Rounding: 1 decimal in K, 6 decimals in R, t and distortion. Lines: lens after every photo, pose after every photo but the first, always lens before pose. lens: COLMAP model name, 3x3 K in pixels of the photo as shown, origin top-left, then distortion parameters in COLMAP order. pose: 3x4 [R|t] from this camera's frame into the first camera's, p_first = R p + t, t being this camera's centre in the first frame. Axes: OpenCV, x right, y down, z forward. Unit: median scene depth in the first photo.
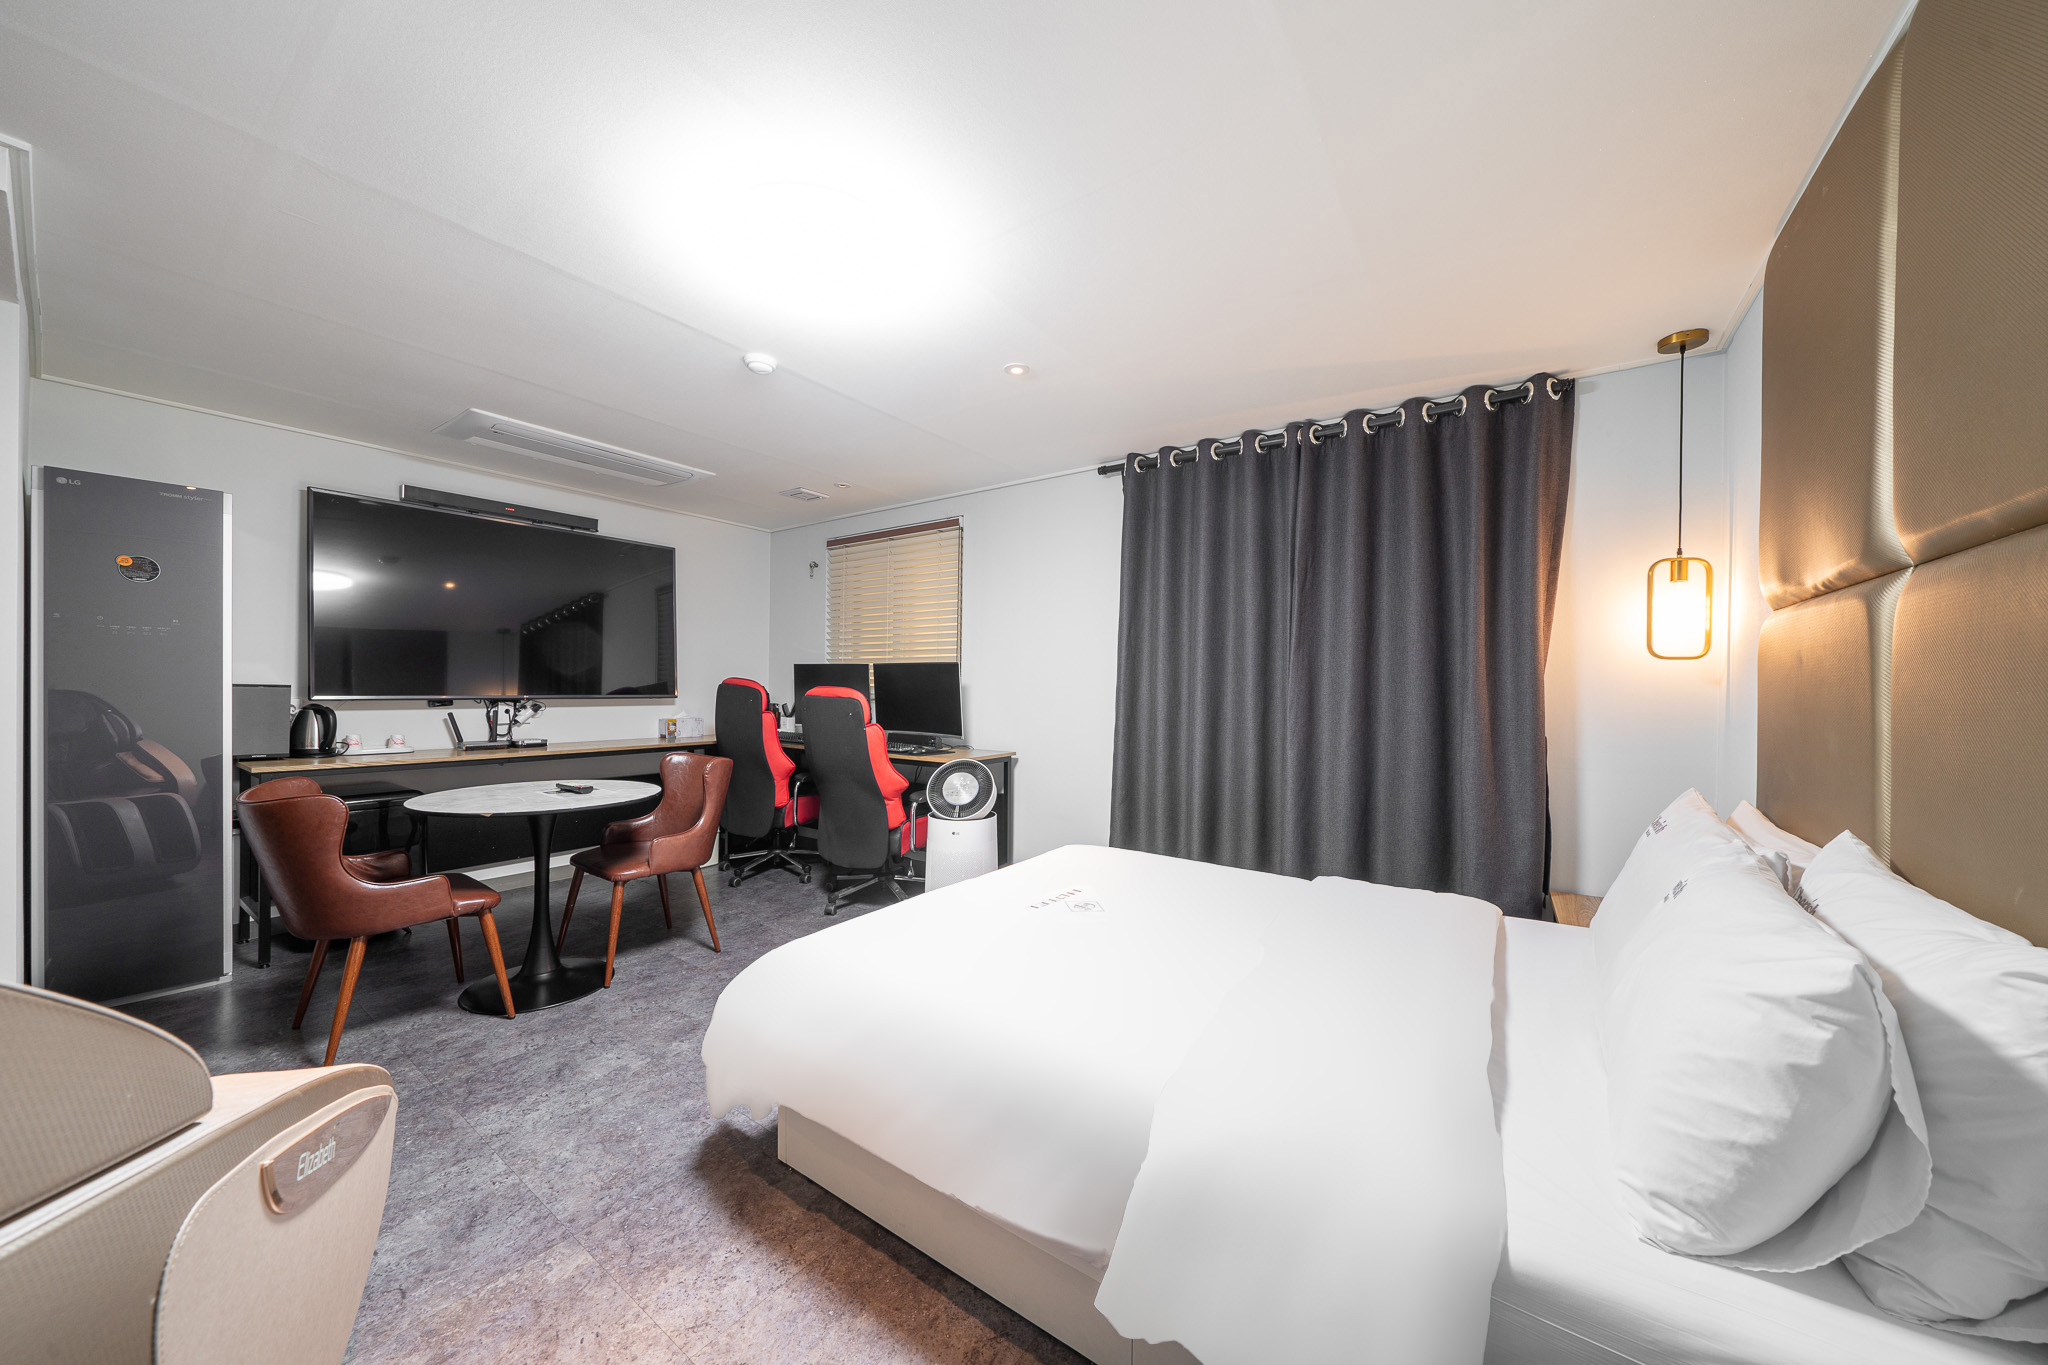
lens RADIAL K [[696.0, 0, 1006.5], [0, 696.0, 683.3], [0, 0, 1]] dist [-0.000733, -0.000077]
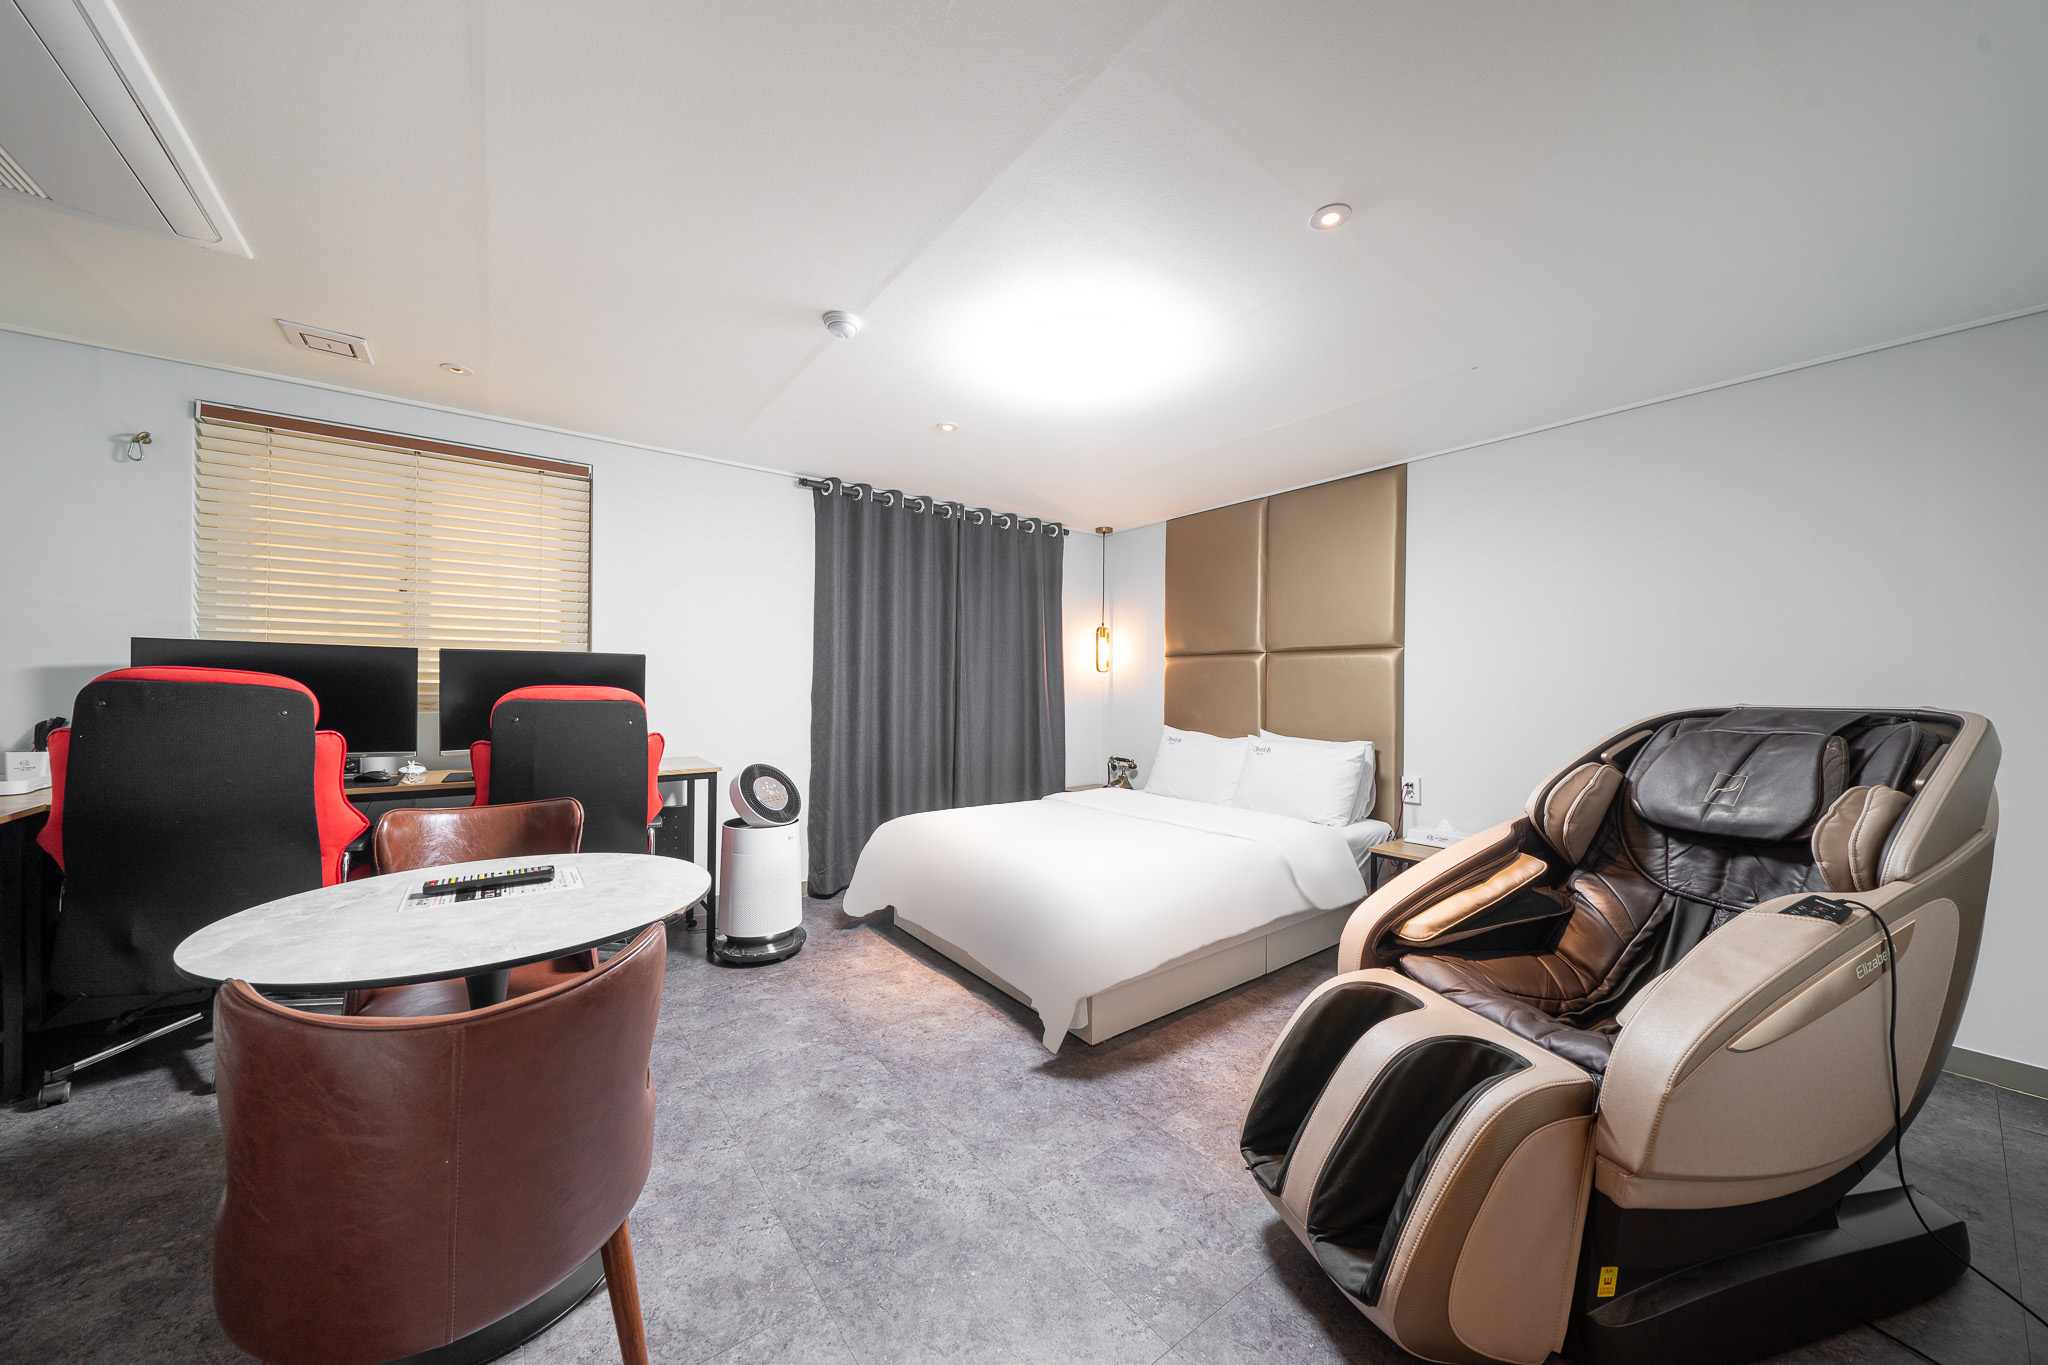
lens RADIAL K [[696.0, 0, 1020.8], [0, 696.0, 684.1], [0, 0, 1]] dist [-0.000733, -0.000077]
pose [[0.304931, -0.007362, 0.952346, -1.253431], [-0.011742, 0.999865, 0.011489, -0.017523], [-0.952302, -0.014686, 0.304803, 0.562286]]
